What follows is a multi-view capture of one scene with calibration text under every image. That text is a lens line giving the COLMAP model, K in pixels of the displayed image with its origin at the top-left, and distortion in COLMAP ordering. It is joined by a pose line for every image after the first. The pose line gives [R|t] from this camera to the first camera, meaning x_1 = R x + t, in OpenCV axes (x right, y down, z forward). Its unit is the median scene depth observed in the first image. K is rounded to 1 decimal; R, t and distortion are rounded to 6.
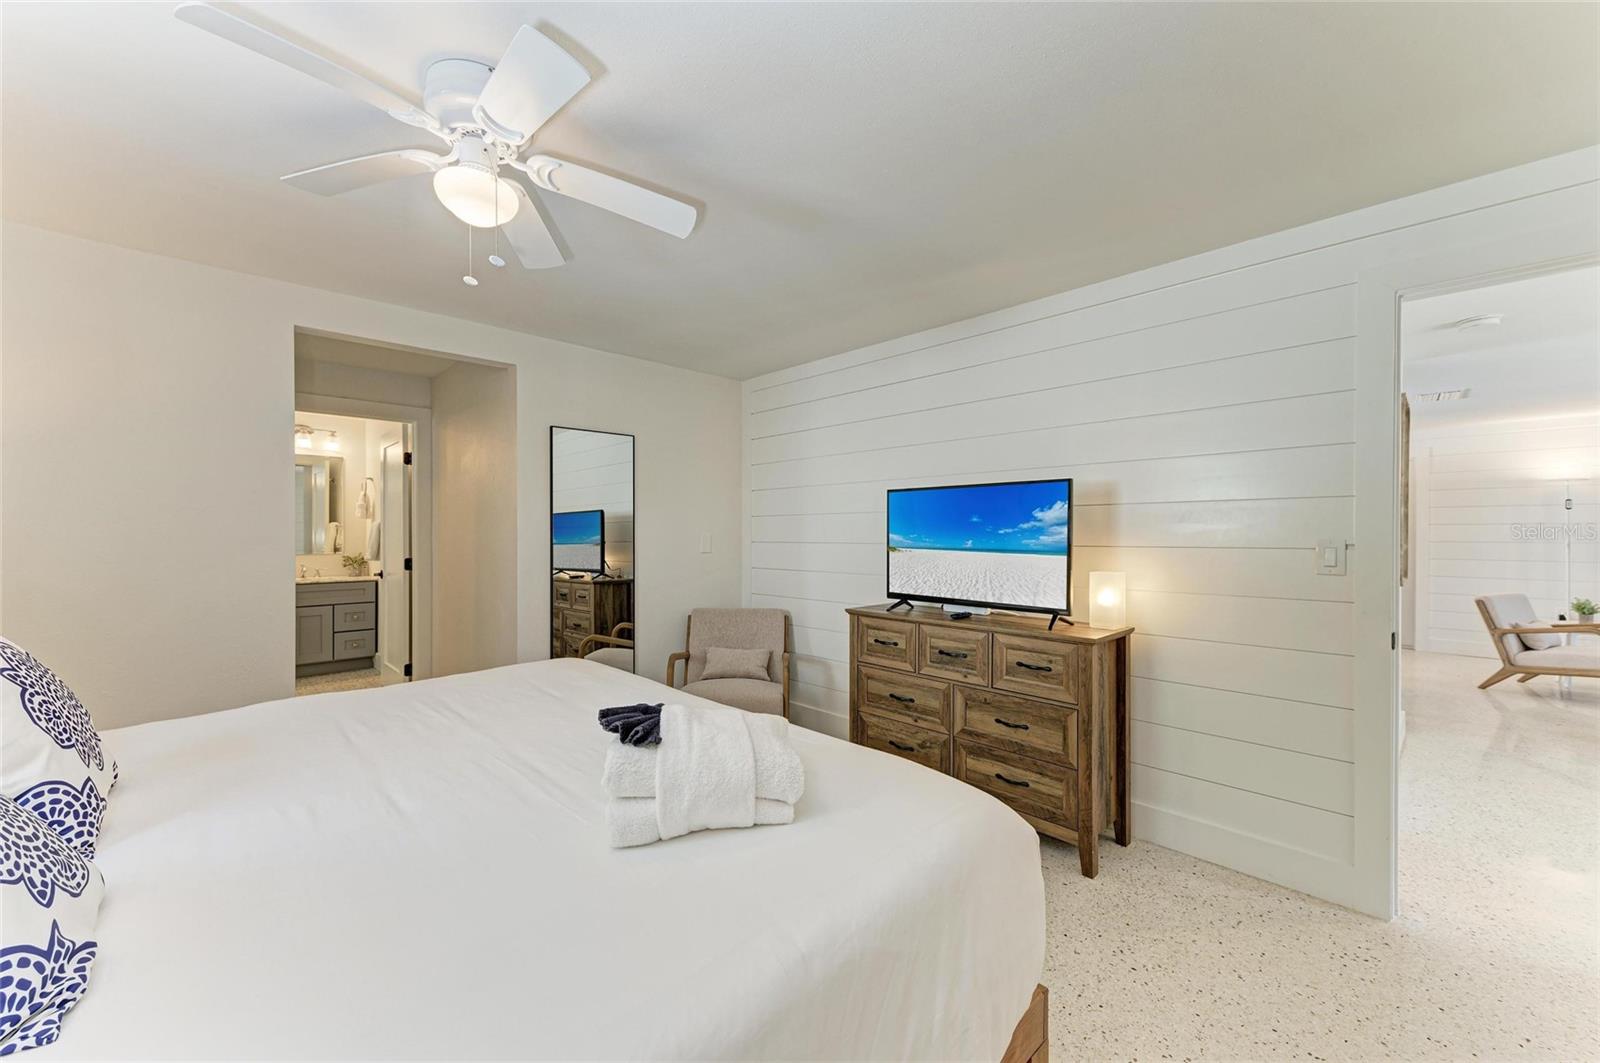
lens RADIAL K [[609.0, 0, 800.0], [0, 609.0, 531.5], [0, 0, 1]] dist [0.013559, 0.000051]
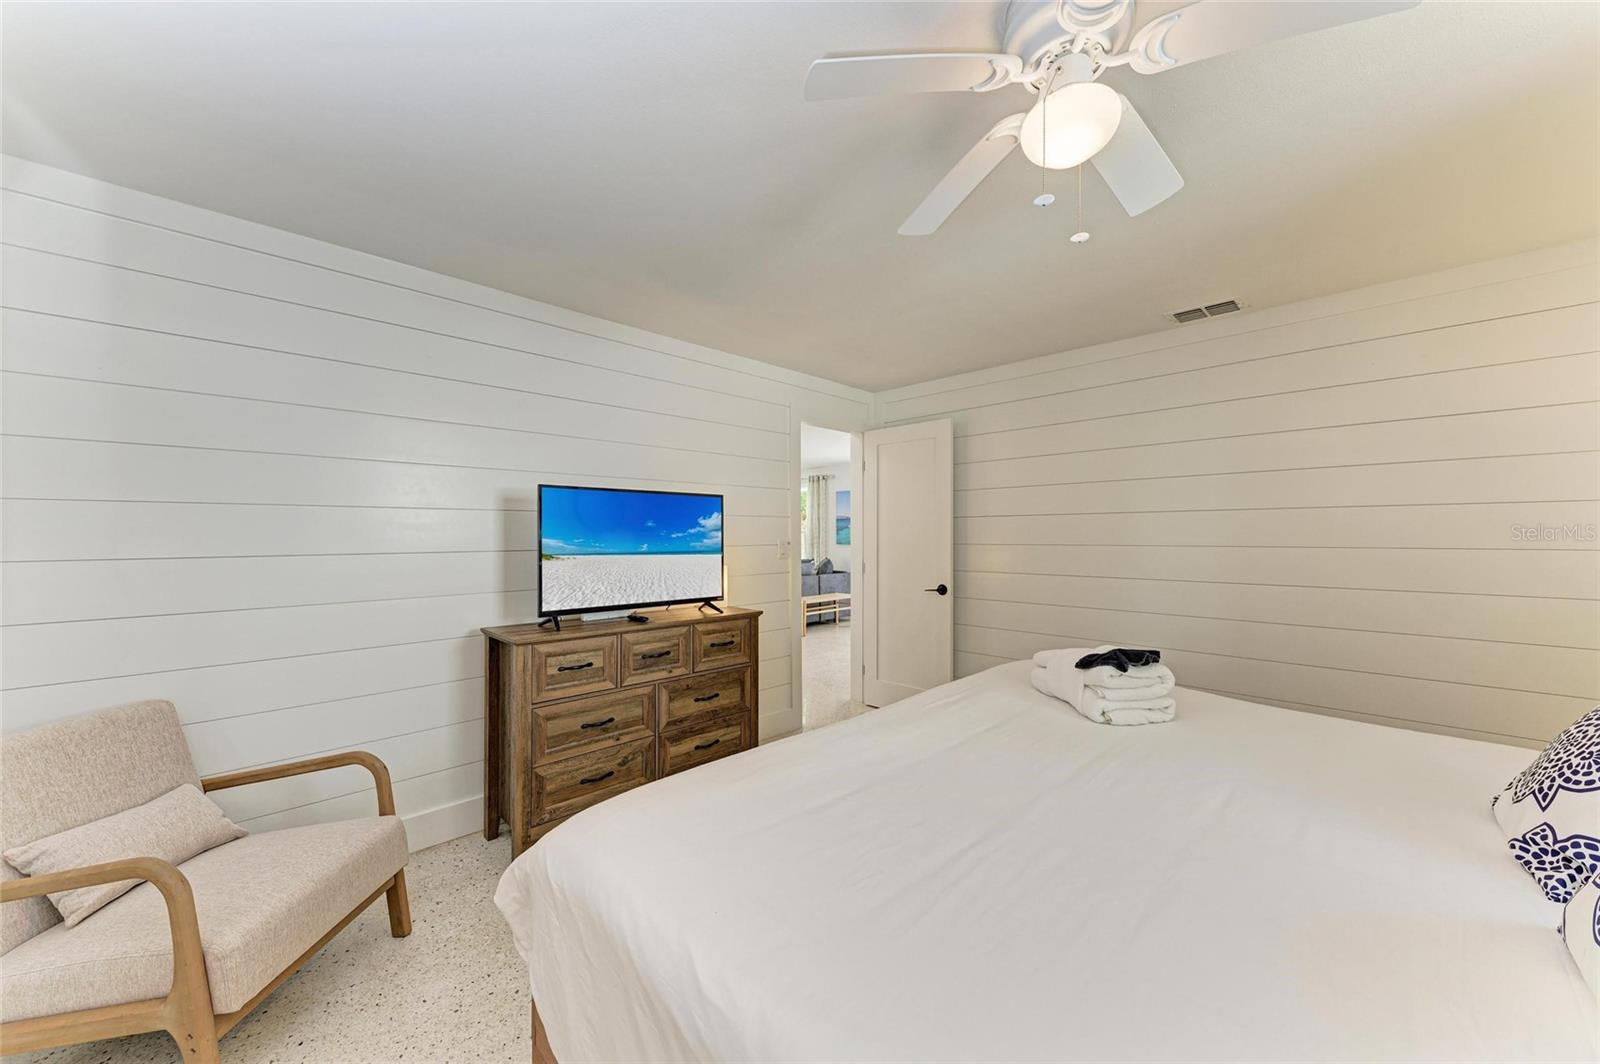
lens RADIAL K [[593.8, 0, 792.9], [0, 593.8, 536.3], [0, 0, 1]] dist [0.000754, -0.000056]
pose [[0.004344, 0.000555, 0.999990, -0.749867], [0.001681, 0.999998, -0.000562, 0.002134], [-0.999989, 0.001684, 0.004343, 0.766430]]
